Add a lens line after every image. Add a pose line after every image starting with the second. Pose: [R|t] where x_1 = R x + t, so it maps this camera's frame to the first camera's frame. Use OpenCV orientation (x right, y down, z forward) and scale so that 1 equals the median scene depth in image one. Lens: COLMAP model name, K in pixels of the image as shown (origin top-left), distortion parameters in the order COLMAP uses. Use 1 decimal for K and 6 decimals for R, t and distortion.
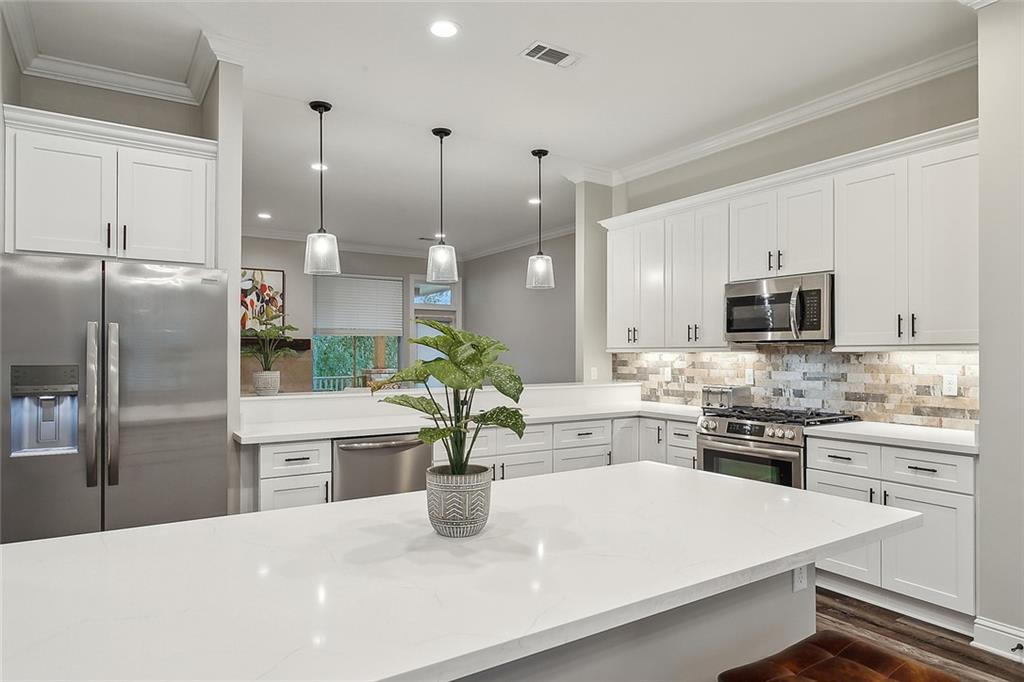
lens RADIAL K [[623.7, 0, 512.0], [0, 623.7, 341.0], [0, 0, 1]] dist [0.000330, -0.000031]
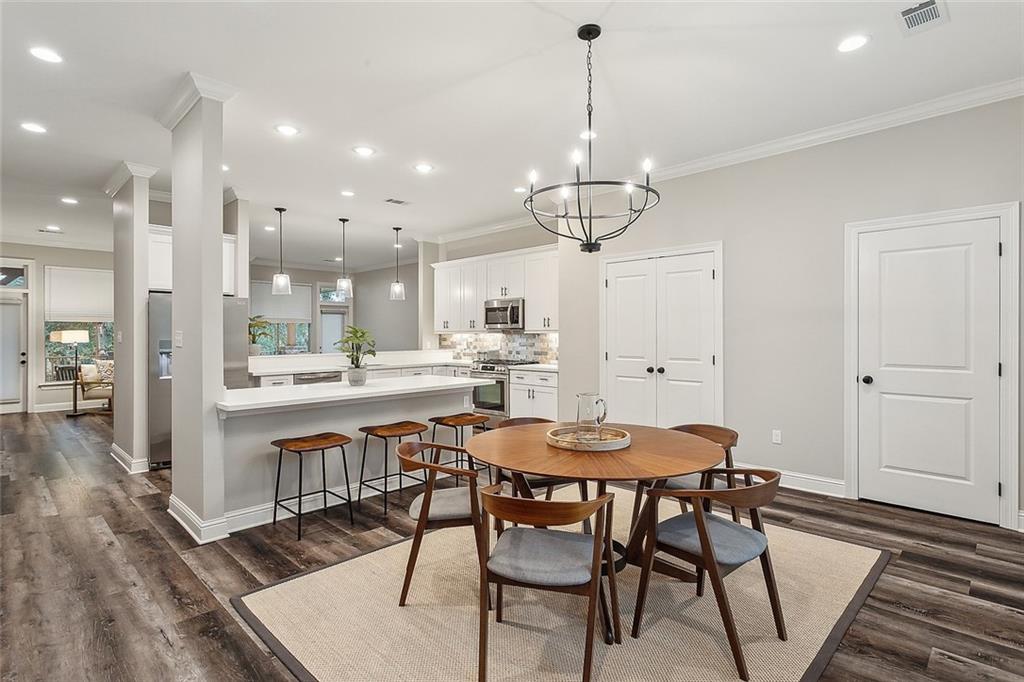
lens RADIAL K [[537.2, 0, 513.5], [0, 537.2, 329.9], [0, 0, 1]] dist [-0.000578, 0.000034]
pose [[0.976868, -0.001735, 0.213838, 0.047786], [-0.000852, 0.999928, 0.012005, -0.016389], [-0.213843, -0.011910, 0.976795, -0.802993]]
